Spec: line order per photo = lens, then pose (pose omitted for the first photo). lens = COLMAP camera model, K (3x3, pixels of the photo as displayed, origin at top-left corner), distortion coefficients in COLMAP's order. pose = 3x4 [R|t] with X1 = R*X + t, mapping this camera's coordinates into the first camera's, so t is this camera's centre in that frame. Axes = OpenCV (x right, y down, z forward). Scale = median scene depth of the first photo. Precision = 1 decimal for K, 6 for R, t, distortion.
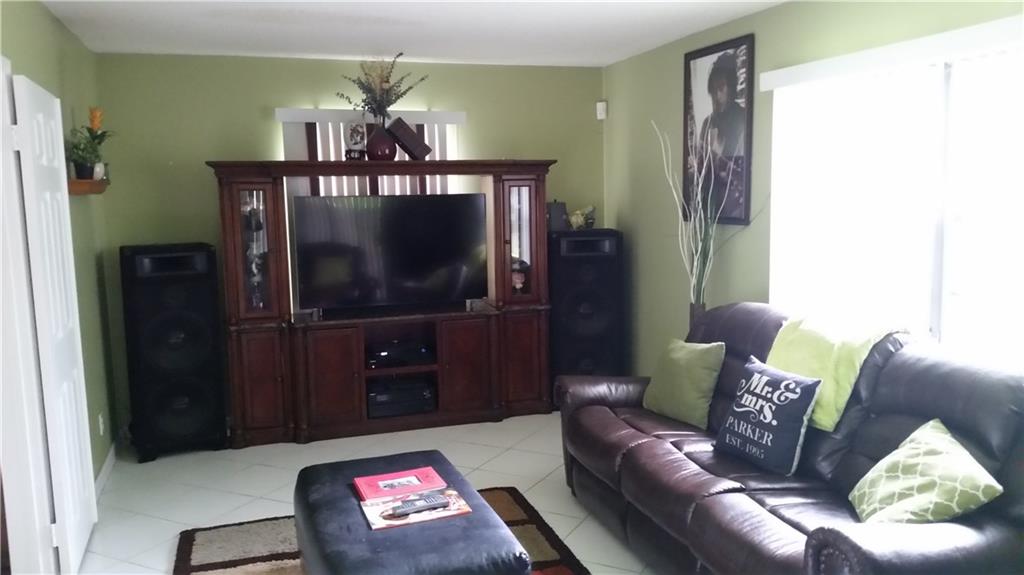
lens RADIAL K [[821.2, 0, 512.0], [0, 821.2, 287.5], [0, 0, 1]] dist [0.149297, -0.341138]
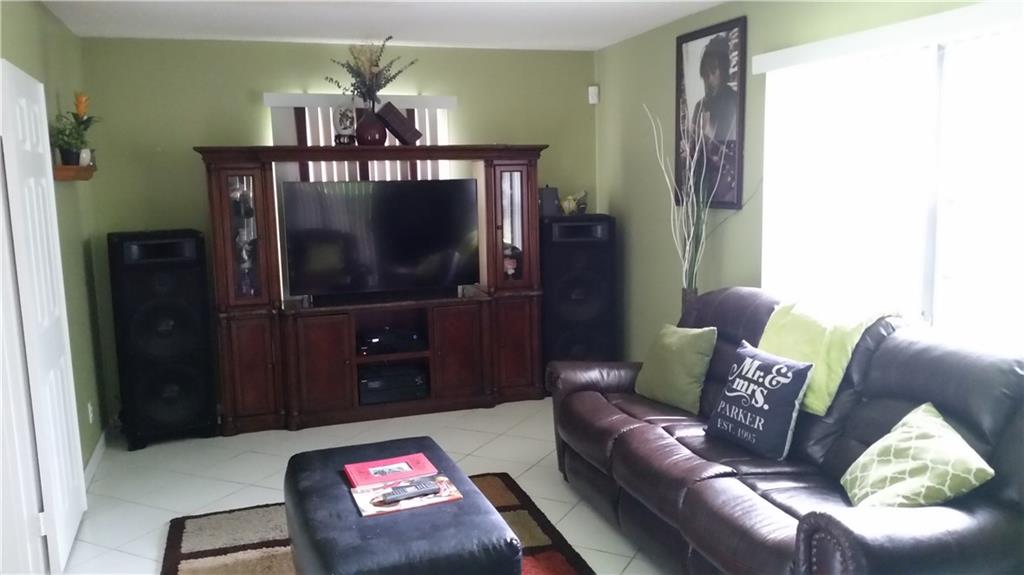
lens RADIAL K [[821.2, 0, 512.0], [0, 821.2, 287.5], [0, 0, 1]] dist [0.149297, -0.341138]
pose [[0.999957, -0.004157, 0.008259, 0.002183], [0.004019, 0.999855, 0.016564, 0.000965], [-0.008327, -0.016530, 0.999829, 0.005714]]
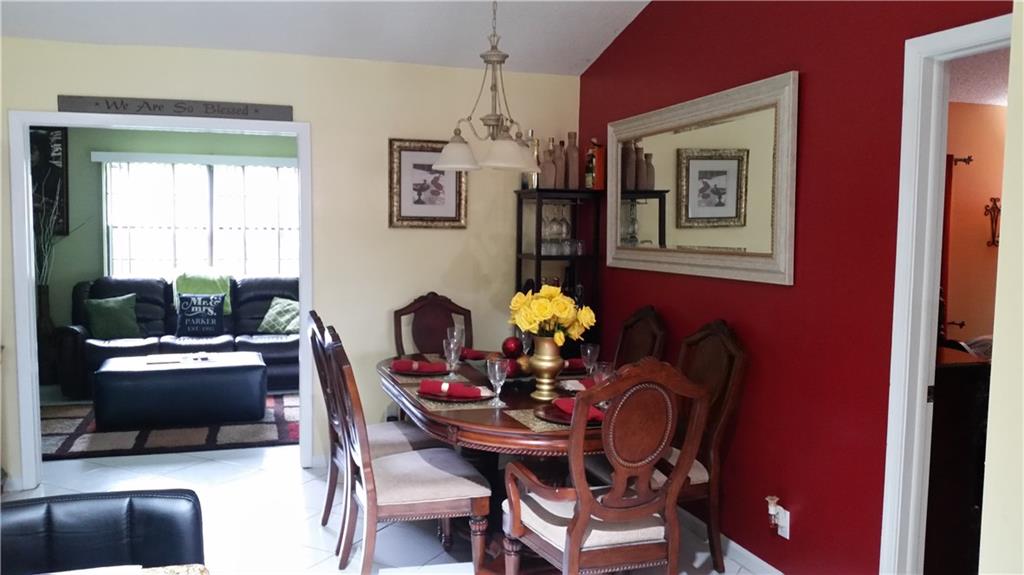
lens RADIAL K [[821.2, 0, 512.0], [0, 821.2, 287.5], [0, 0, 1]] dist [0.149297, -0.341138]
pose [[0.008277, -0.053493, 0.998534, -1.624448], [0.110323, 0.992521, 0.052256, 0.046319], [-0.993861, 0.109729, 0.014116, 0.102959]]
